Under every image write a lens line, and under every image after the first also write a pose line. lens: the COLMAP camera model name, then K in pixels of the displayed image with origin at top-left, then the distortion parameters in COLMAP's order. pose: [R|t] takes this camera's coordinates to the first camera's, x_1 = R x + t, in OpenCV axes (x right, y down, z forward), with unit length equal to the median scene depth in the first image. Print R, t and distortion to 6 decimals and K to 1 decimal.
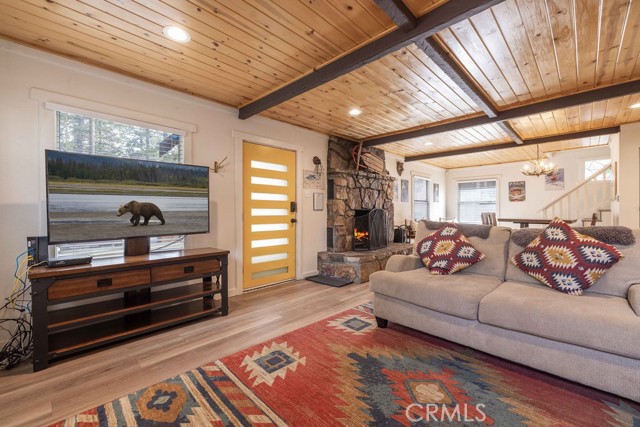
lens RADIAL K [[288.2, 0, 320.0], [0, 288.2, 213.5], [0, 0, 1]] dist [0.000651, 0.000120]
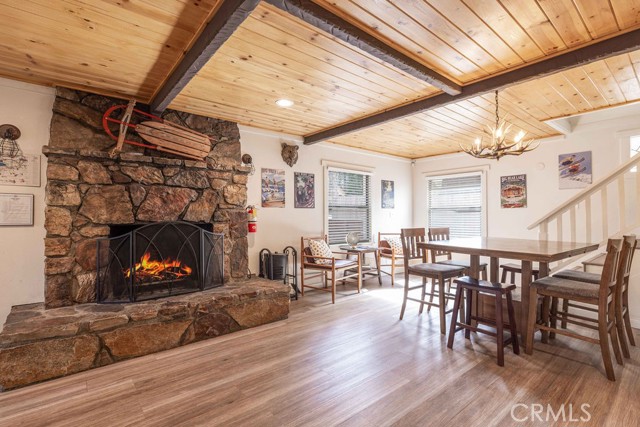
lens RADIAL K [[303.6, 0, 320.0], [0, 303.6, 213.5], [0, 0, 1]] dist [-0.000687, -0.000197]
pose [[0.990160, 0.007496, -0.139740, 0.908737], [-0.009265, 0.999885, -0.012018, -0.045636], [0.139633, 0.013195, 0.990115, 0.757051]]
